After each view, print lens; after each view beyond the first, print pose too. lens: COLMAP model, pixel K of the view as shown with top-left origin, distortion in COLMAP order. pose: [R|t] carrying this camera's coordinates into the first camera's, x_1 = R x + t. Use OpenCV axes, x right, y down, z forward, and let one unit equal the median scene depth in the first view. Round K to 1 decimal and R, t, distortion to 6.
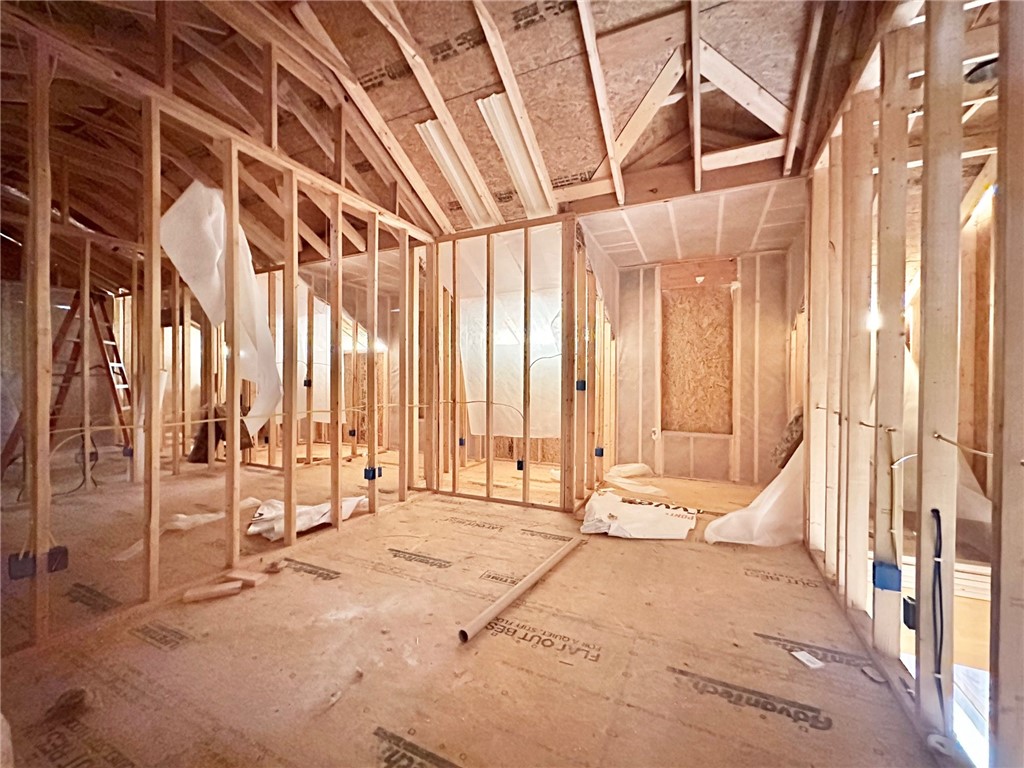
lens RADIAL K [[409.0, 0, 511.4], [0, 409.0, 386.7], [0, 0, 1]] dist [-0.002112, -0.000625]
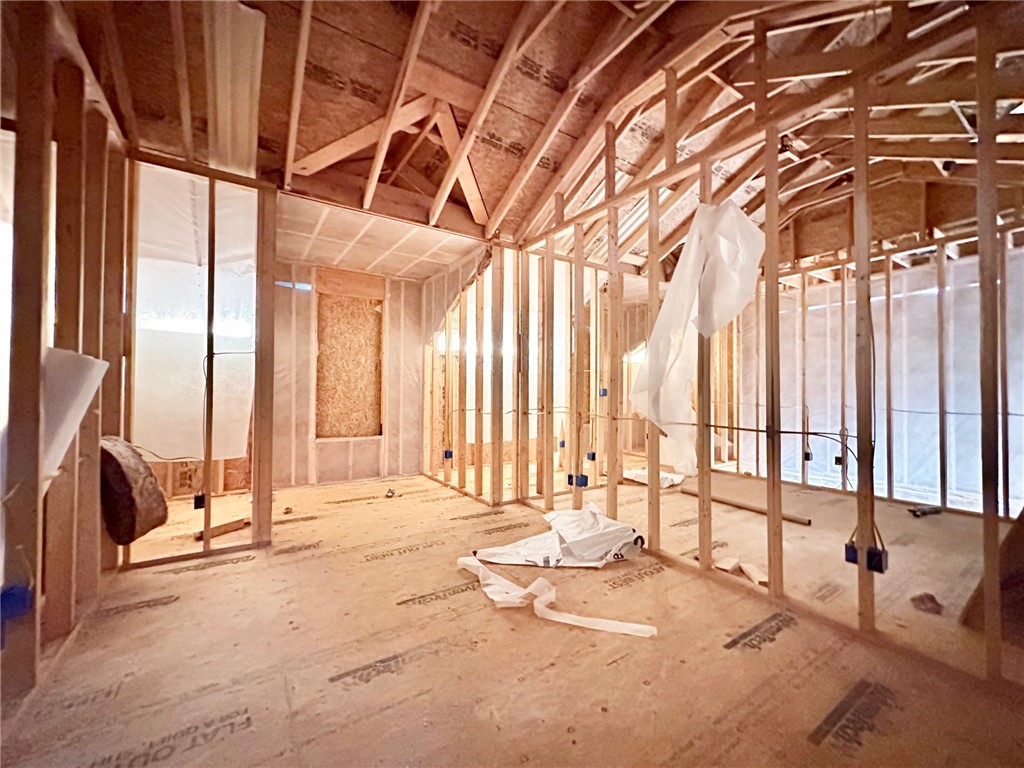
lens RADIAL K [[409.0, 0, 515.2], [0, 409.0, 387.5], [0, 0, 1]] dist [-0.002112, -0.000625]
pose [[0.495883, 0.008425, 0.868348, -0.334752], [0.005875, 0.999897, -0.013057, 0.003041], [-0.868369, 0.011577, 0.495783, 0.160132]]
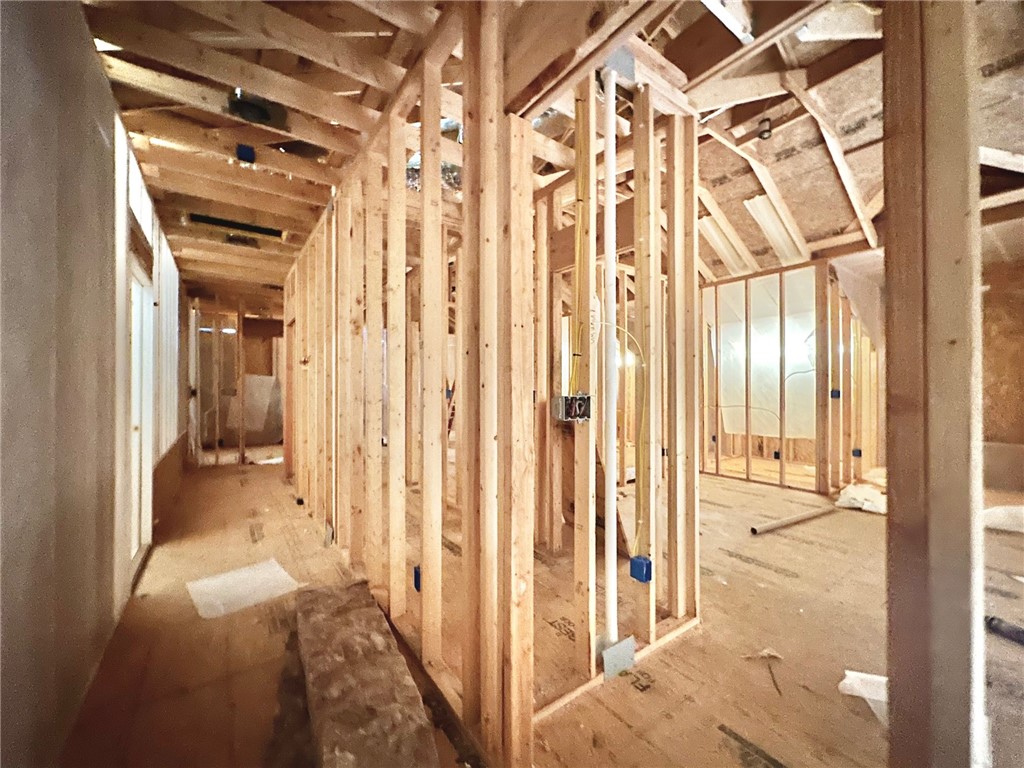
lens RADIAL K [[409.0, 0, 512.2], [0, 409.0, 388.2], [0, 0, 1]] dist [-0.002112, -0.000625]
pose [[0.872756, -0.007687, -0.488096, -0.078220], [0.001425, 0.999912, -0.013199, -0.005443], [0.488154, 0.010824, 0.872690, -0.546748]]
